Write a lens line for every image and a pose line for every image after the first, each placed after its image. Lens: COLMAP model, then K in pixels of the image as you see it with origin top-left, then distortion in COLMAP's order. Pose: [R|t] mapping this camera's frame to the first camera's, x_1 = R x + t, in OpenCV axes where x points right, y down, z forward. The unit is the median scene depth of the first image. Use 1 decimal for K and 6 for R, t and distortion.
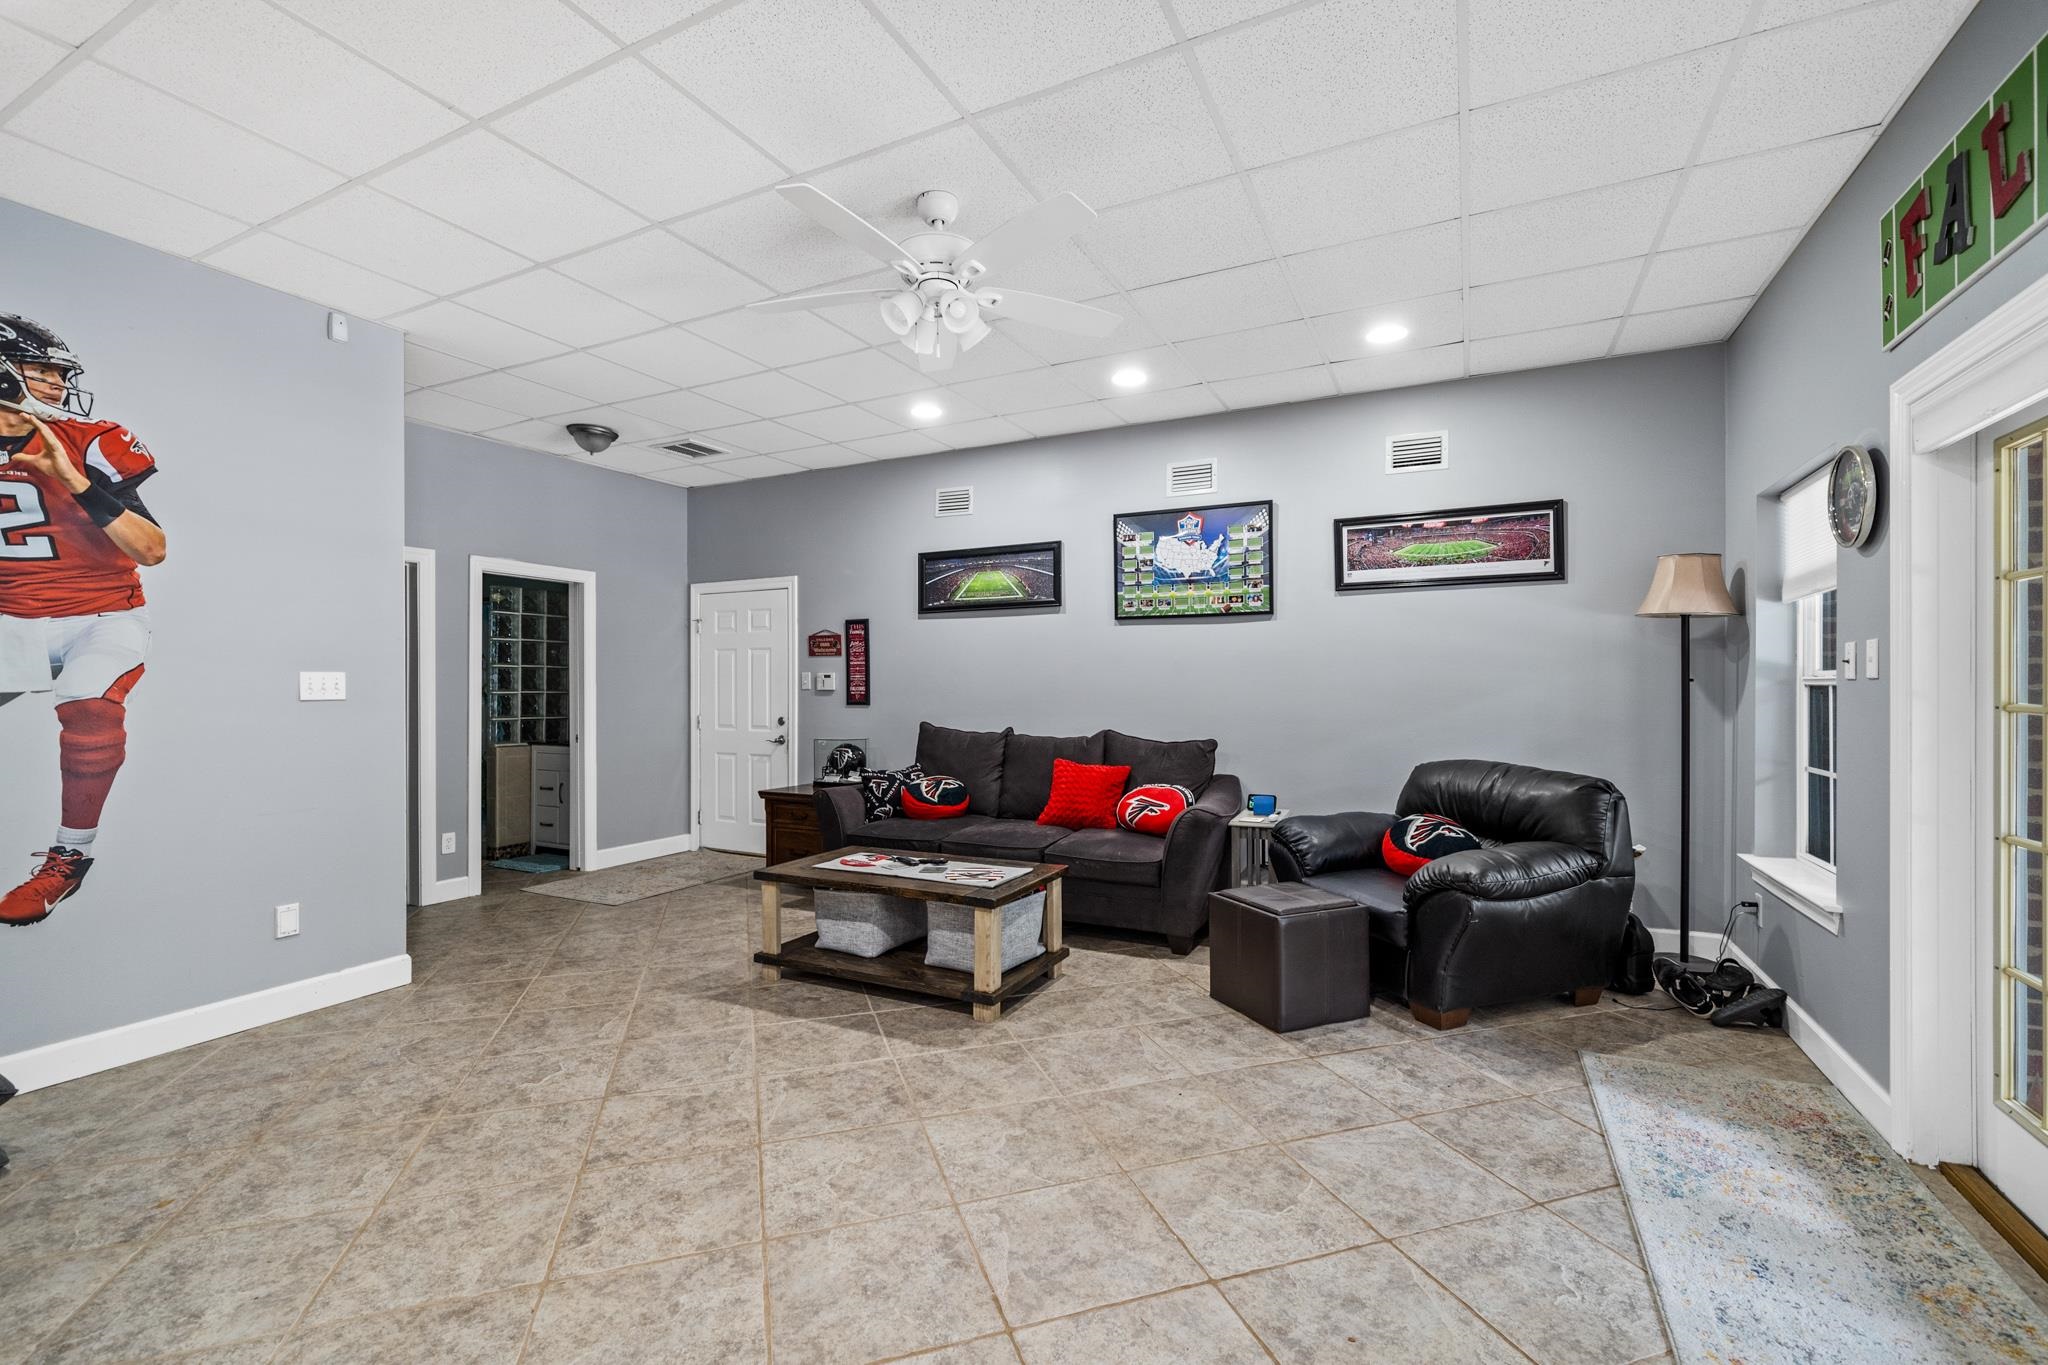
lens RADIAL K [[884.6, 0, 1028.7], [0, 884.6, 688.0], [0, 0, 1]] dist [-0.002378, -0.000443]
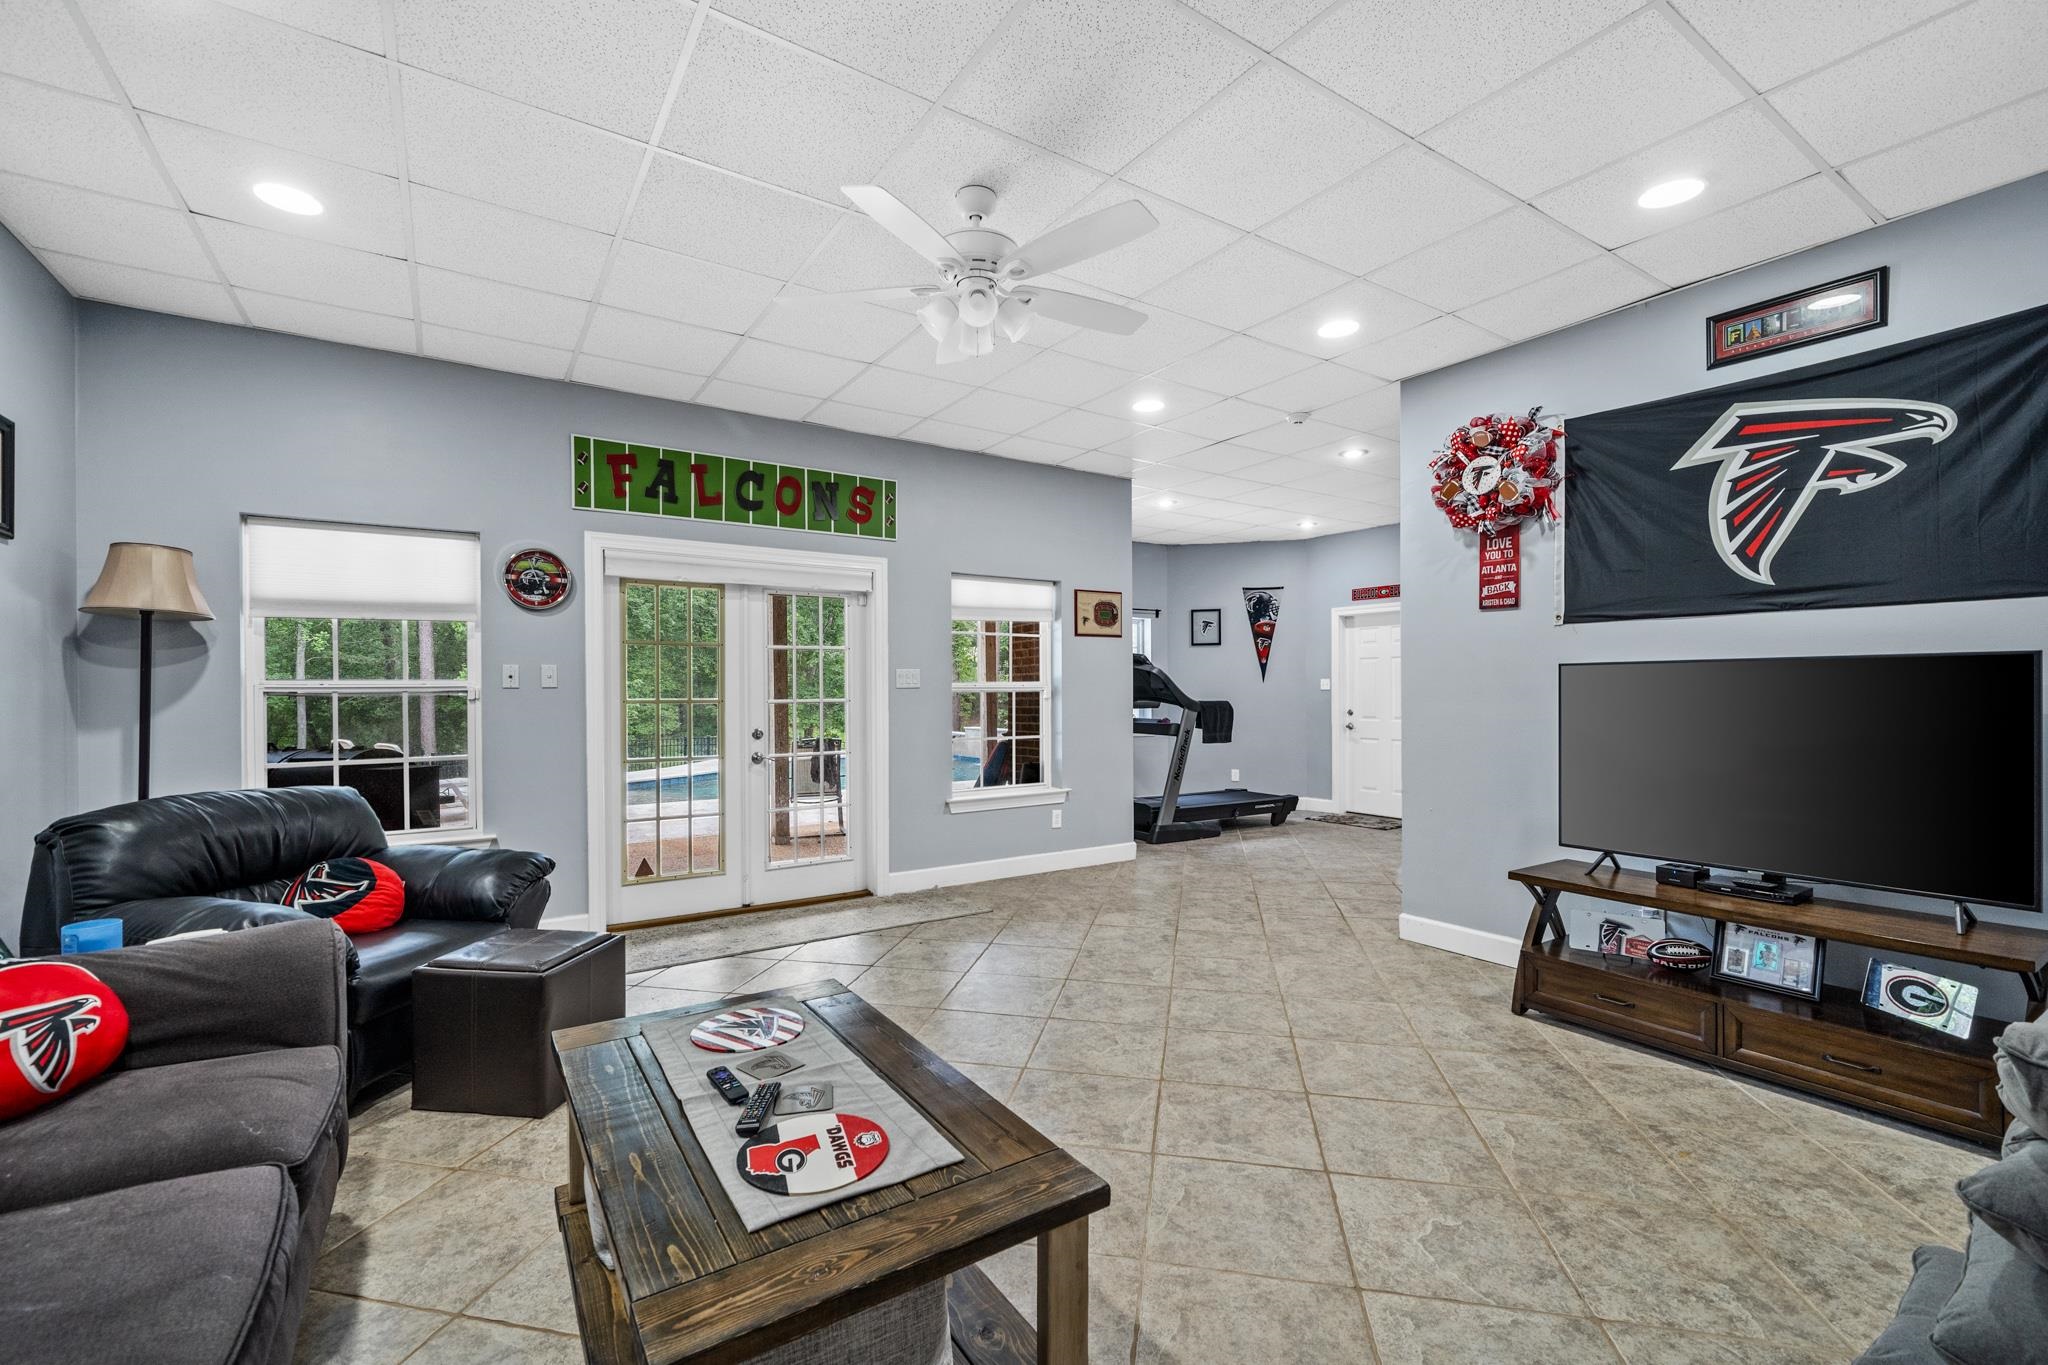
lens RADIAL K [[841.8, 0, 1025.9], [0, 841.8, 690.4], [0, 0, 1]] dist [-0.002516, 0.000492]
pose [[-0.865018, 0.006506, 0.501699, -0.704469], [0.005868, 0.999979, -0.002850, 0.005903], [-0.501707, 0.000479, -0.865038, 2.032916]]
